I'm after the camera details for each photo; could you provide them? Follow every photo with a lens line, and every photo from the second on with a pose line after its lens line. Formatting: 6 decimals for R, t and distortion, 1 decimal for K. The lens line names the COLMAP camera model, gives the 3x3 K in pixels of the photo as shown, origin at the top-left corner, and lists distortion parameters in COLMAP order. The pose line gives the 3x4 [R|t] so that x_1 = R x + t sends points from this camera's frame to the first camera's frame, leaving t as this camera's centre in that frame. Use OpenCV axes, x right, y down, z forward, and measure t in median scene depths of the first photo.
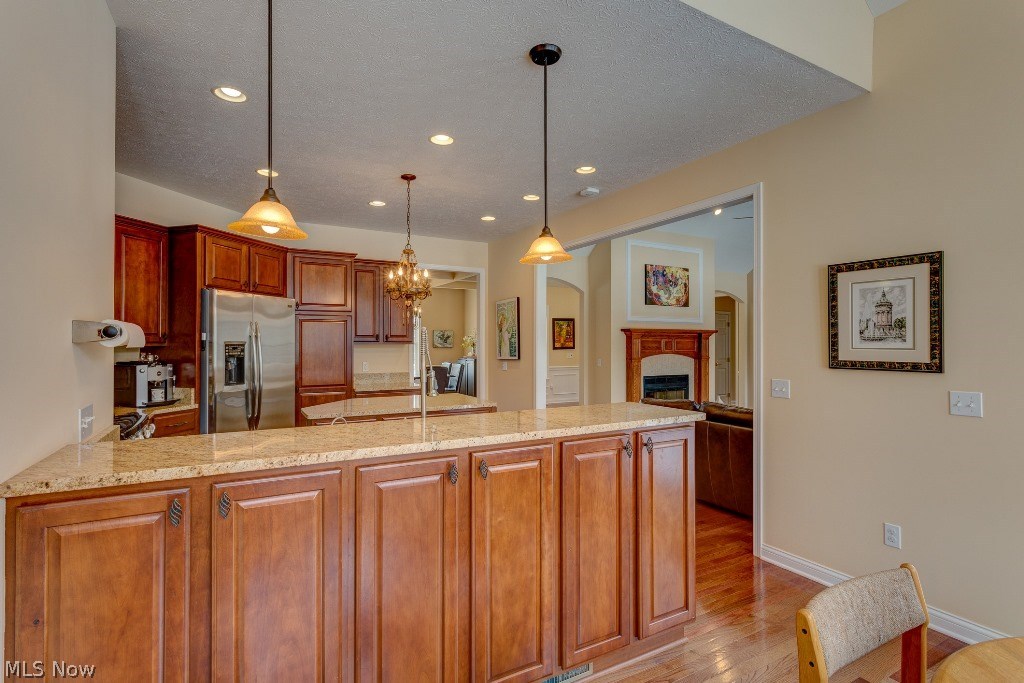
lens RADIAL K [[492.3, 0, 505.0], [0, 492.3, 343.4], [0, 0, 1]] dist [0.005860, 0.000707]
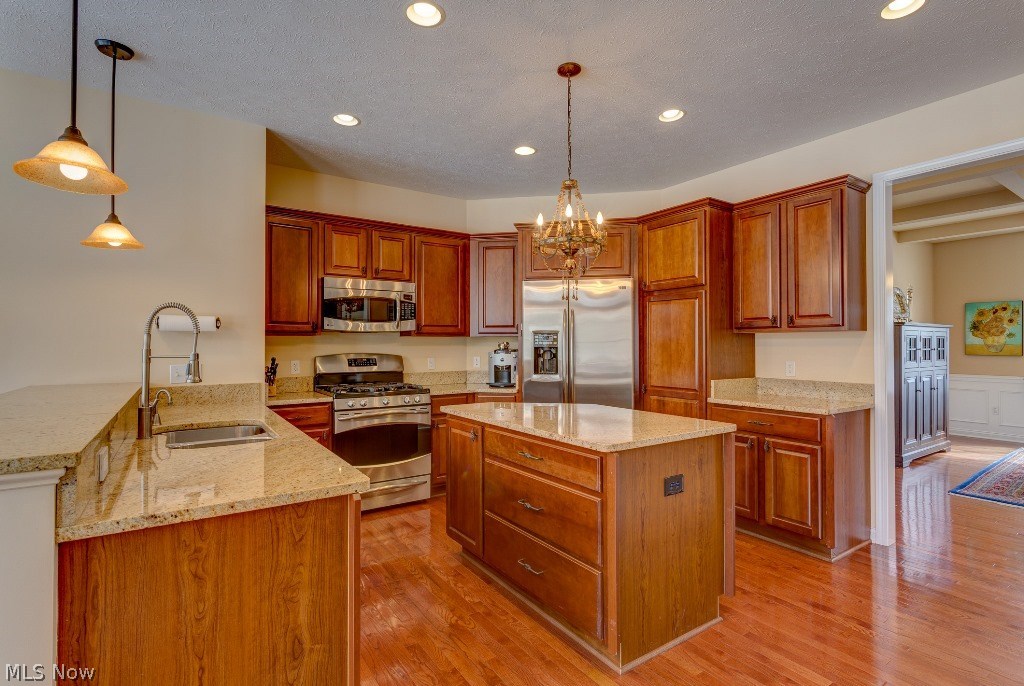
lens RADIAL K [[492.3, 0, 514.2], [0, 492.3, 339.5], [0, 0, 1]] dist [0.005860, 0.000707]
pose [[0.108770, -0.009428, -0.994022, 0.414231], [0.001962, 0.999955, -0.009270, 0.022211], [0.994065, -0.000942, 0.108784, 0.816728]]
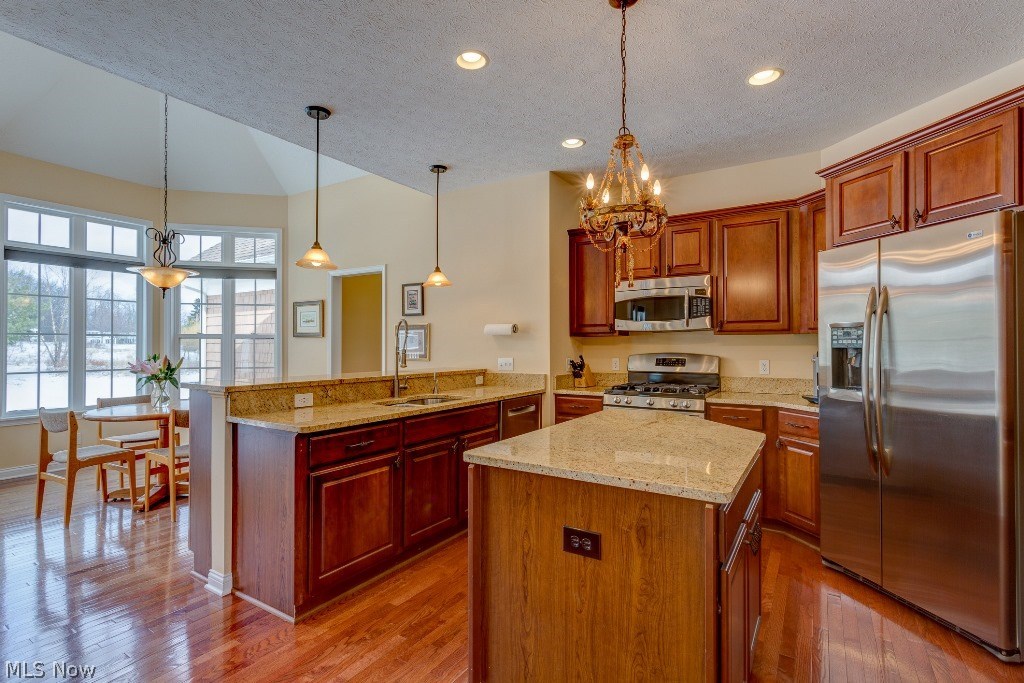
lens RADIAL K [[492.3, 0, 510.2], [0, 492.3, 335.8], [0, 0, 1]] dist [0.005860, 0.000707]
pose [[-0.866804, -0.007263, -0.498595, 0.153821], [0.002764, 0.999809, -0.019369, 0.024236], [0.498641, -0.018167, -0.866618, 1.318305]]
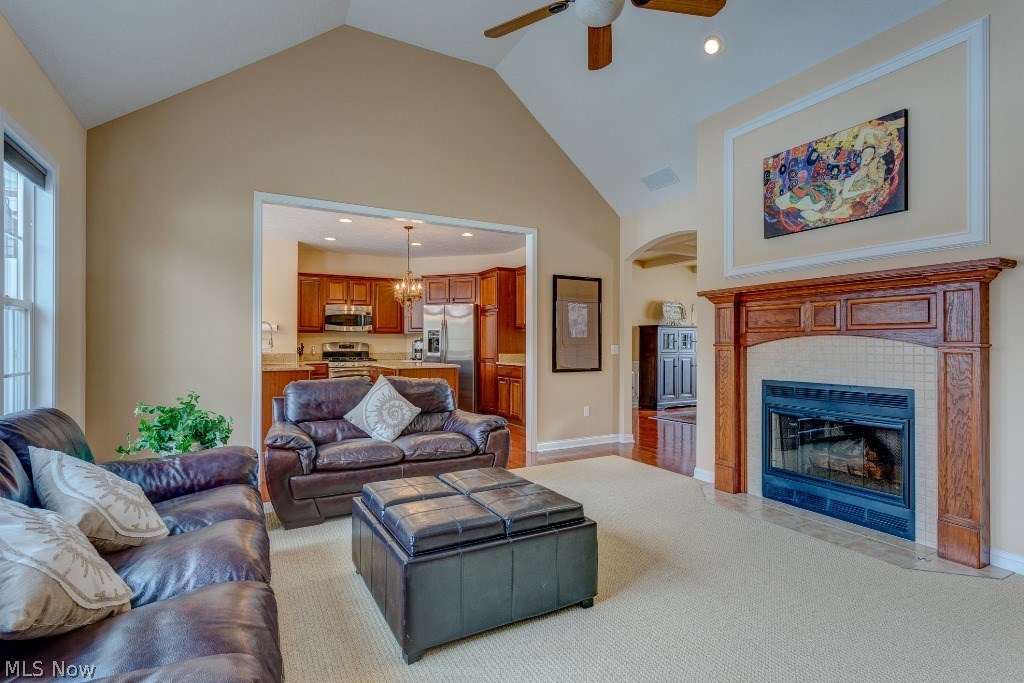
lens RADIAL K [[492.3, 0, 512.2], [0, 492.3, 346.0], [0, 0, 1]] dist [0.005860, 0.000707]
pose [[0.001250, 0.002974, -0.999995, 1.382379], [0.000656, 0.999995, 0.002975, 0.051797], [0.999999, -0.000659, 0.001248, 1.287680]]
